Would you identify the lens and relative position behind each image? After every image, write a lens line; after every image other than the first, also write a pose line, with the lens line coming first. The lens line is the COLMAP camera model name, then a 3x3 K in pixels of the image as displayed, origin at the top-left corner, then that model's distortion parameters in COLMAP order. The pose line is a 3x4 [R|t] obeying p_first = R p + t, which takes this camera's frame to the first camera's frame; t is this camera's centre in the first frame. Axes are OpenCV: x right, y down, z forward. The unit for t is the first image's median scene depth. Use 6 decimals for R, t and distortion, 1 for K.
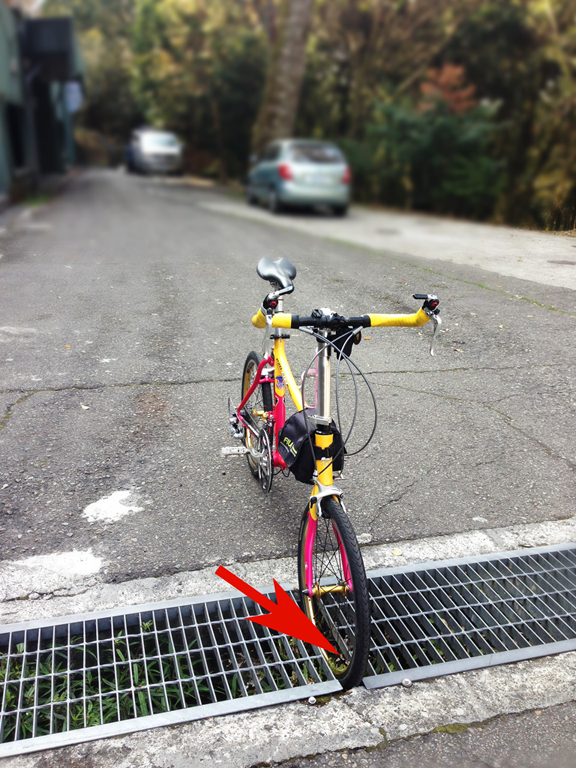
lens RADIAL K [[731.5, 0, 291.0], [0, 731.5, 388.3], [0, 0, 1]] dist [0.049599, 0.000000]
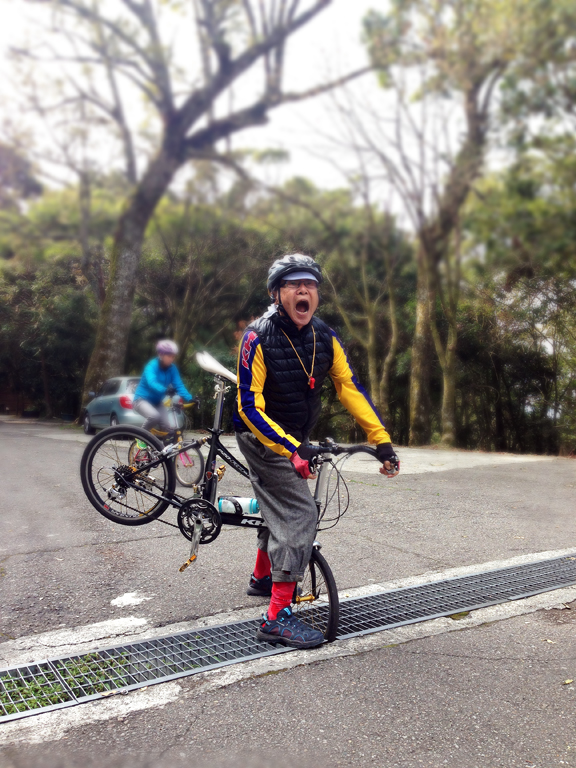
lens RADIAL K [[731.5, 0, 286.2], [0, 731.5, 382.6], [0, 0, 1]] dist [0.049599, 0.000000]
pose [[0.965427, -0.020290, 0.259882, -0.170333], [0.102074, 0.946779, -0.305272, 0.125869], [-0.239857, 0.321245, 0.916117, -0.286105]]
